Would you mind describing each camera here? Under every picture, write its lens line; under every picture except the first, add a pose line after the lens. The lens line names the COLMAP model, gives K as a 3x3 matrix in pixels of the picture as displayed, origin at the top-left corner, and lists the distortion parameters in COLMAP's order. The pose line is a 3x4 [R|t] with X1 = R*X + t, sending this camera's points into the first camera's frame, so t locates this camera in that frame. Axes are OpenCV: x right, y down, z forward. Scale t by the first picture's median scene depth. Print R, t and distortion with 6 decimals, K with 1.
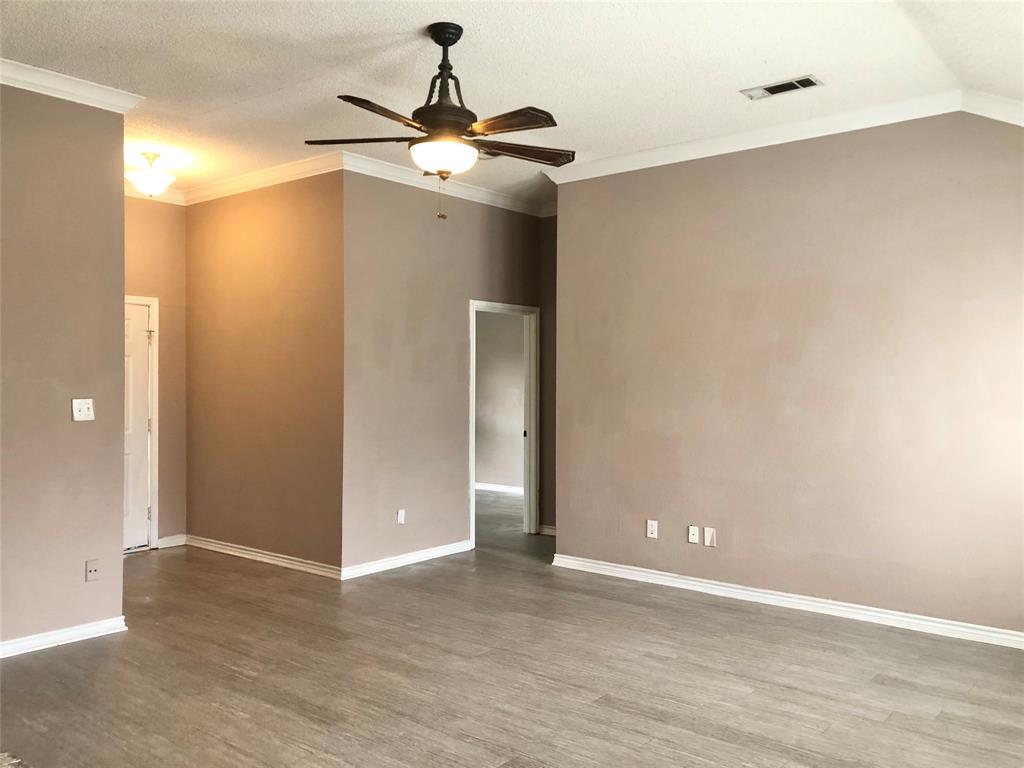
lens RADIAL K [[866.5, 0, 512.0], [0, 866.5, 384.0], [0, 0, 1]] dist [0.088339, -0.051238]
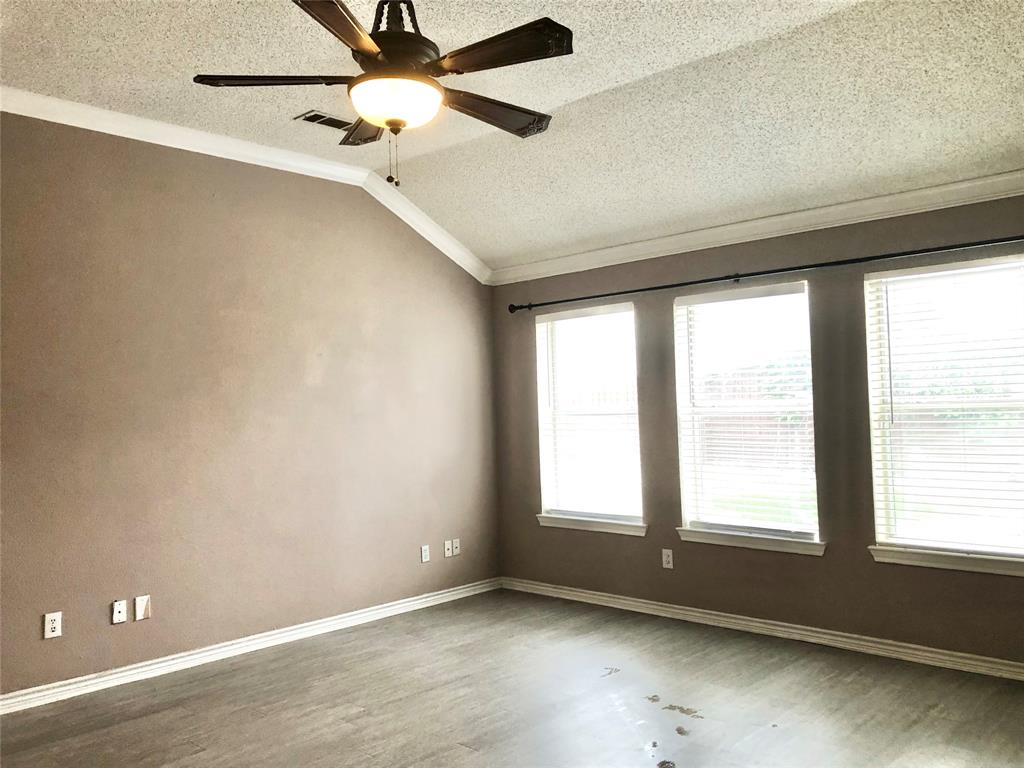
lens RADIAL K [[866.5, 0, 512.0], [0, 866.5, 384.0], [0, 0, 1]] dist [0.088339, -0.051238]
pose [[0.059014, 0.026659, 0.997901, -0.709856], [0.028639, 0.999187, -0.028387, 0.002845], [-0.997846, 0.030254, 0.058202, 0.758412]]
